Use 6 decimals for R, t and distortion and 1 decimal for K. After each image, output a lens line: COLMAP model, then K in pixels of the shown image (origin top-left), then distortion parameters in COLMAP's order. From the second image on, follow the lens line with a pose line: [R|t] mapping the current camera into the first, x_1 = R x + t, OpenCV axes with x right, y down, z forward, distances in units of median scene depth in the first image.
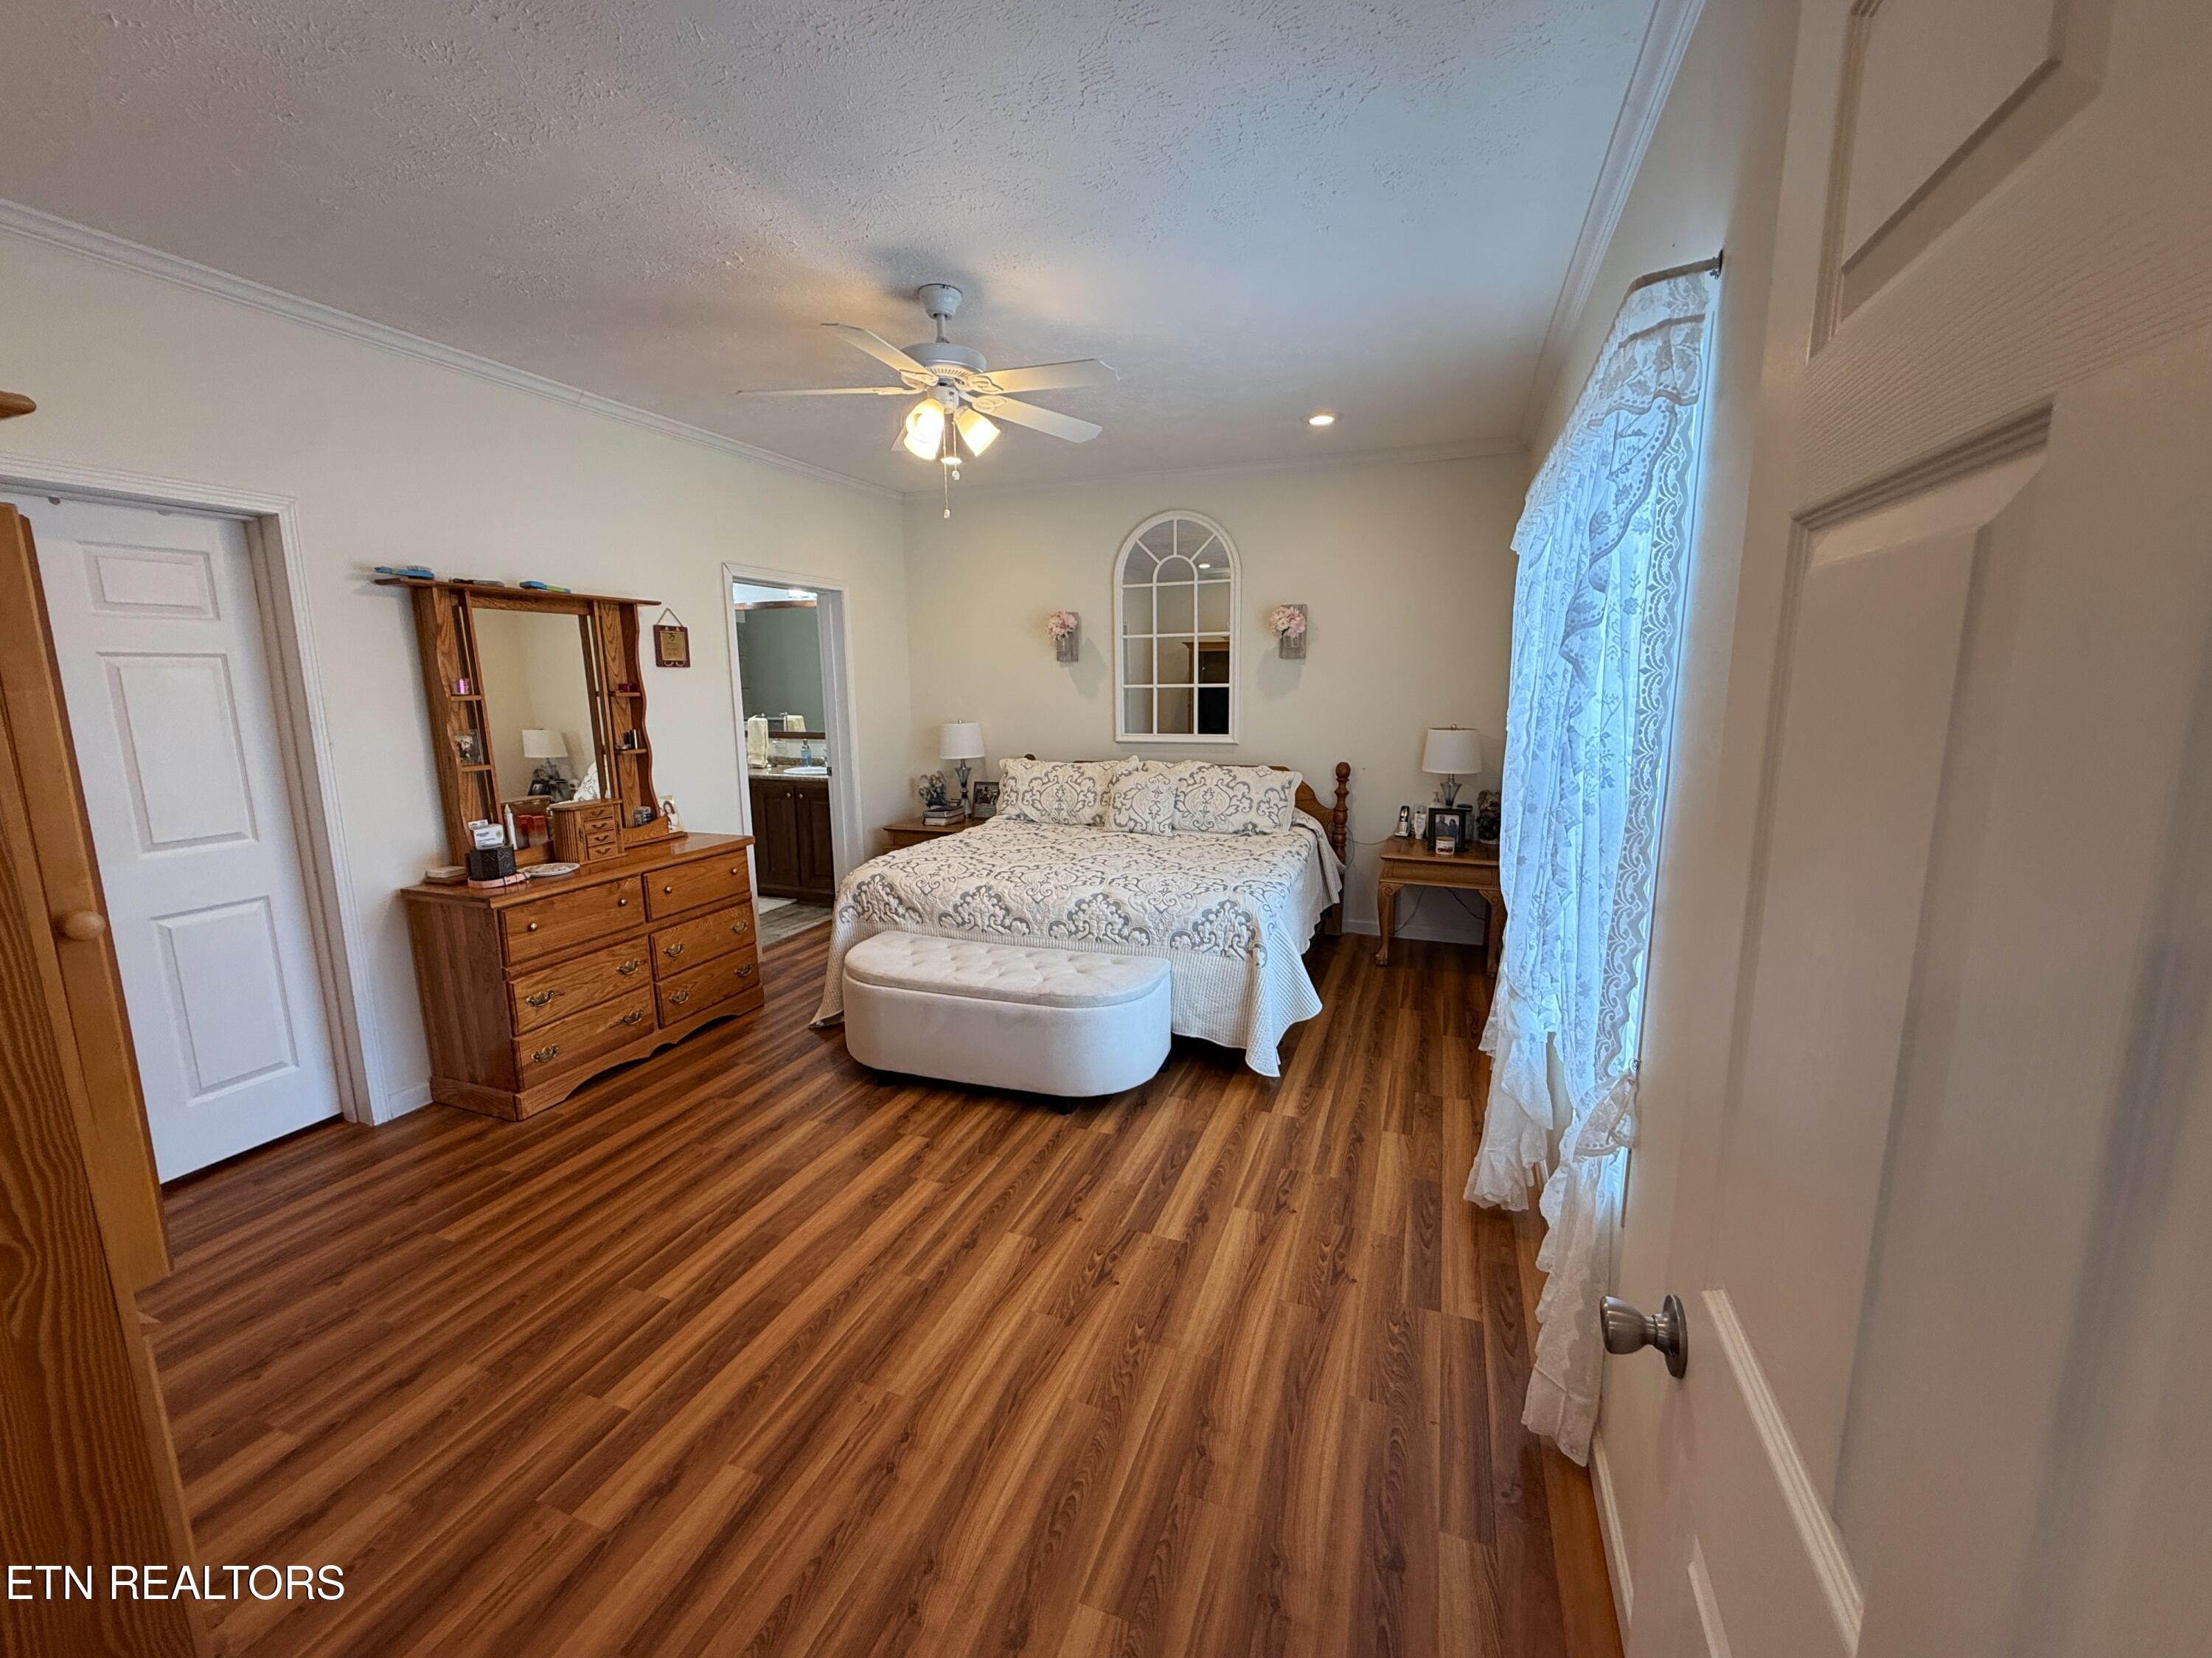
lens RADIAL K [[888.3, 0, 1106.0], [0, 888.3, 829.0], [0, 0, 1]] dist [-0.000785, -0.000136]
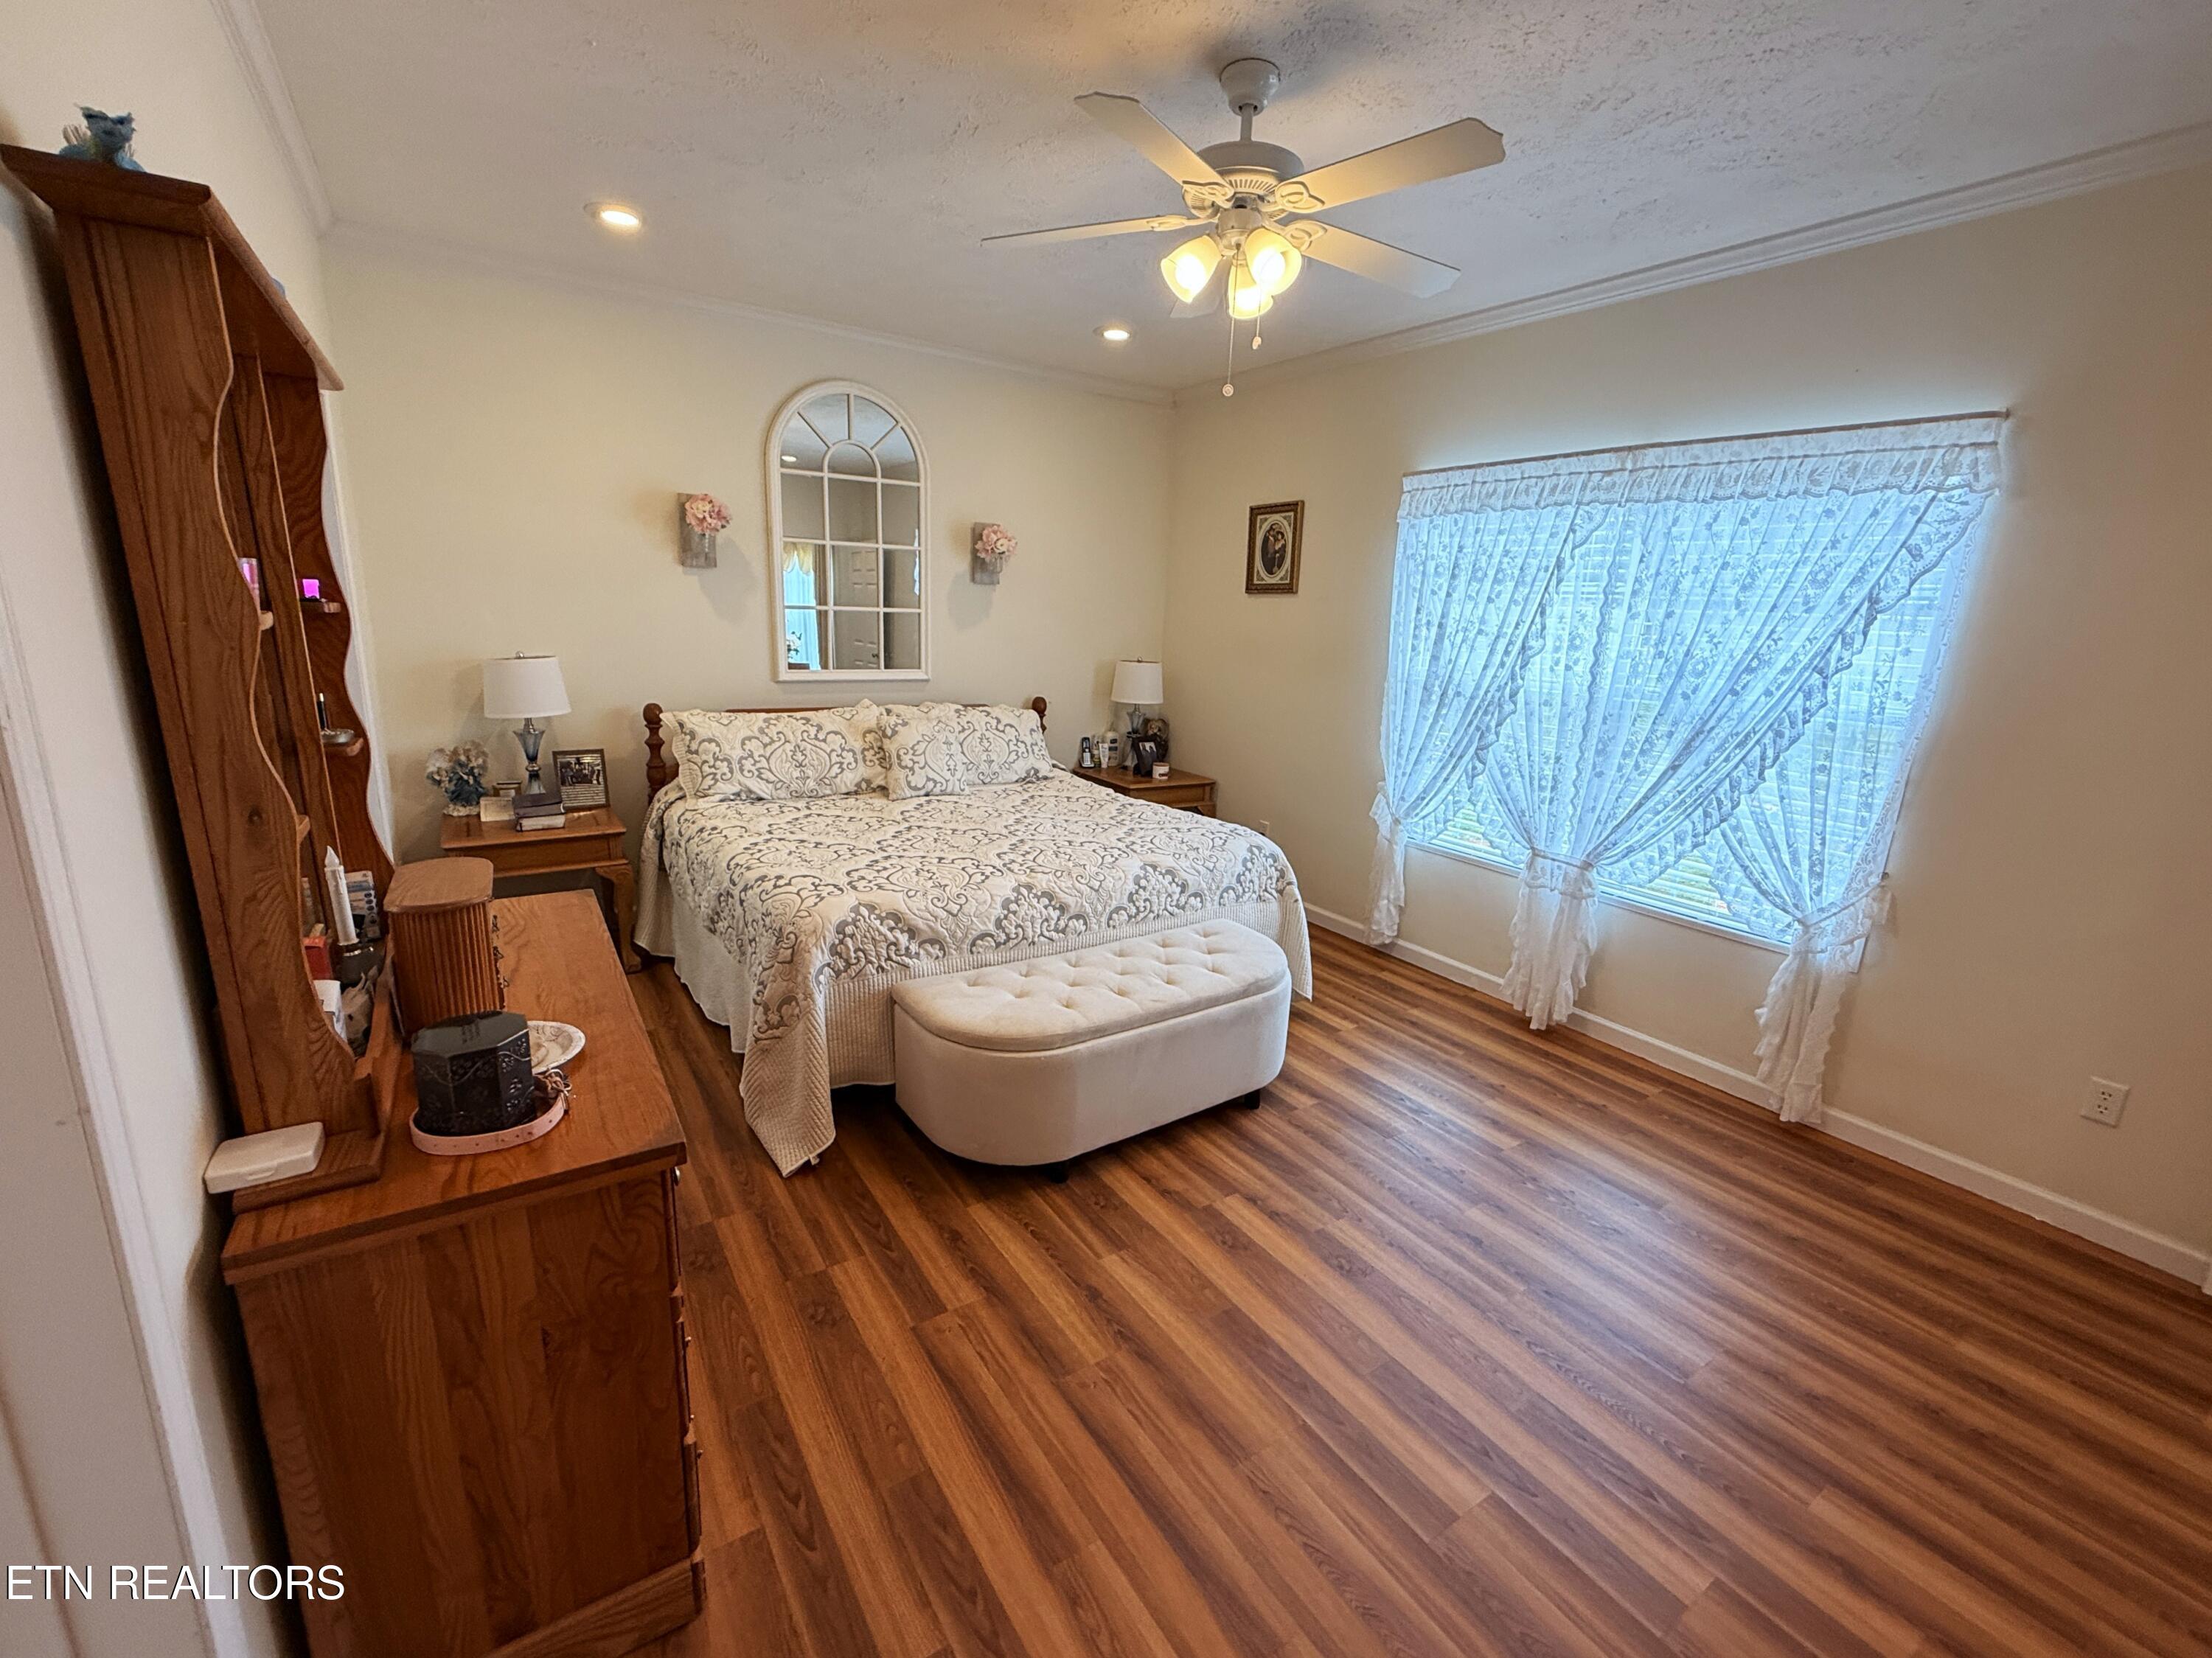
lens RADIAL K [[929.8, 0, 1088.9], [0, 929.8, 827.6], [0, 0, 1]] dist [-0.000208, 0.000135]
pose [[0.592318, -0.153168, 0.791011, -0.730851], [0.088963, 0.988194, 0.124733, -0.078512], [-0.800778, -0.003511, 0.598951, 0.493938]]
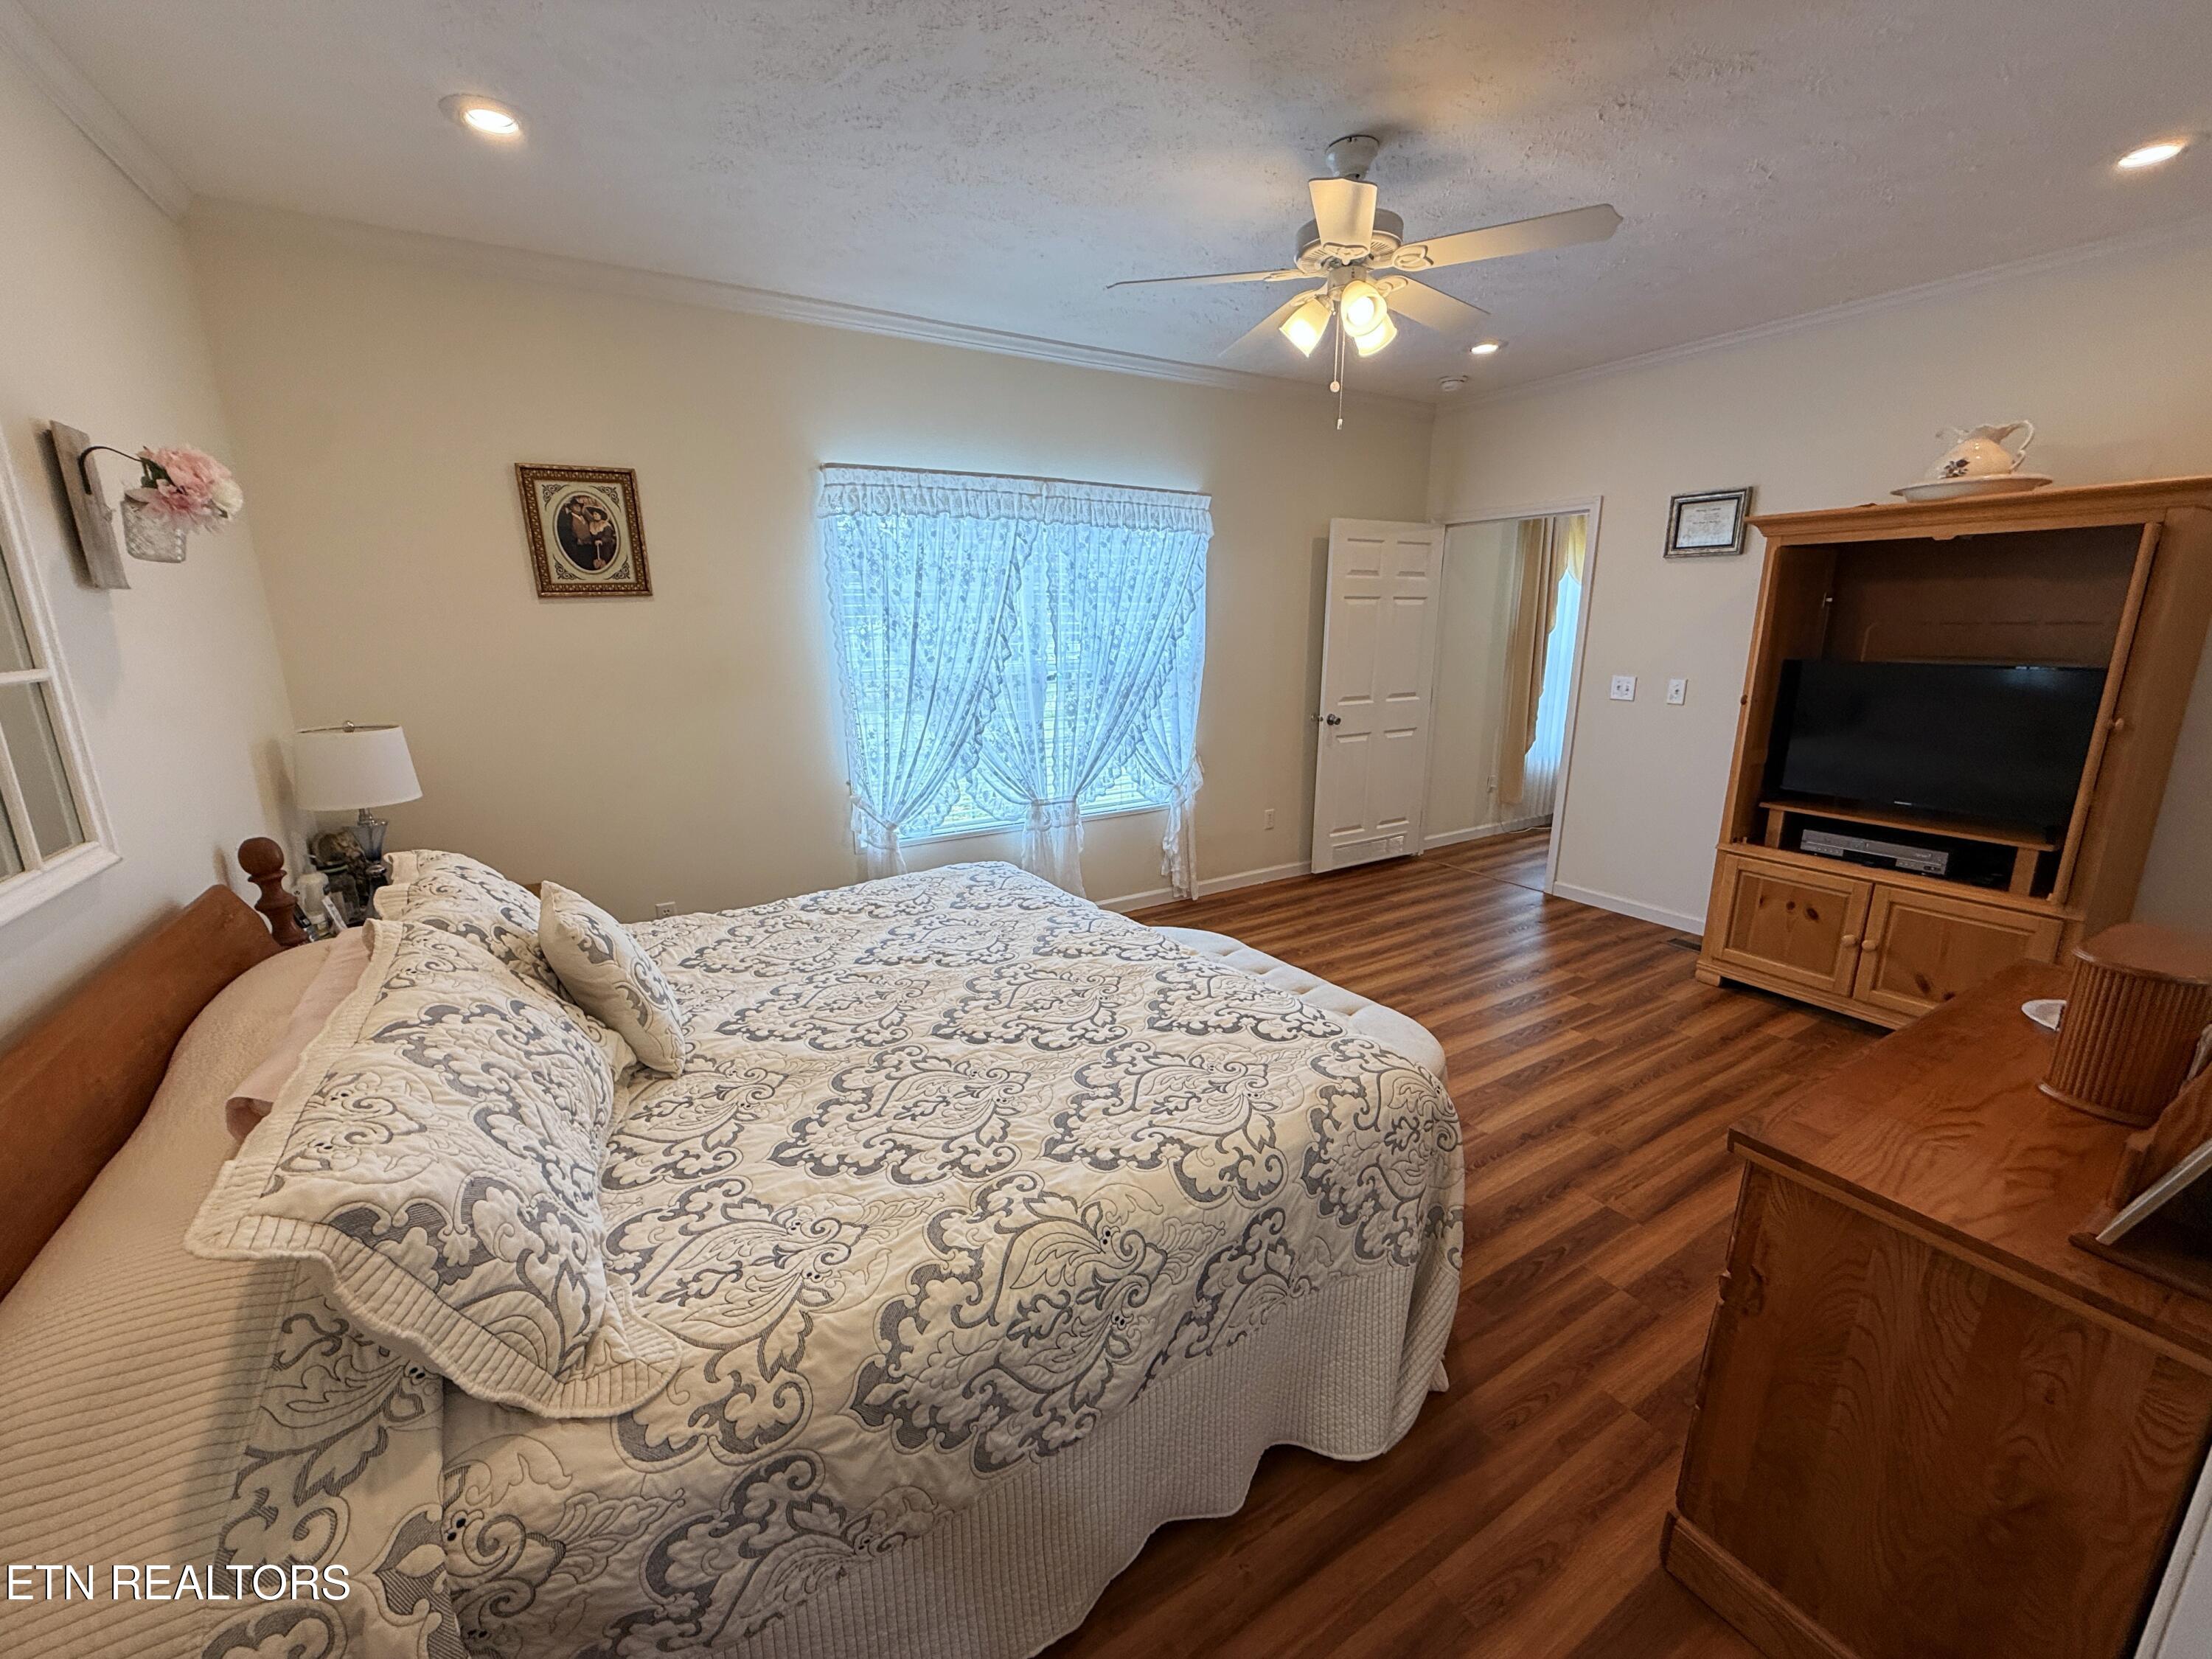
lens RADIAL K [[888.4, 0, 1106.0], [0, 888.4, 829.5], [0, 0, 1]] dist [-0.000785, -0.000136]
pose [[-0.787927, -0.125530, 0.602837, -0.448047], [0.123823, 0.926702, 0.354810, -0.255173], [-0.603190, 0.354210, -0.714631, 1.485052]]
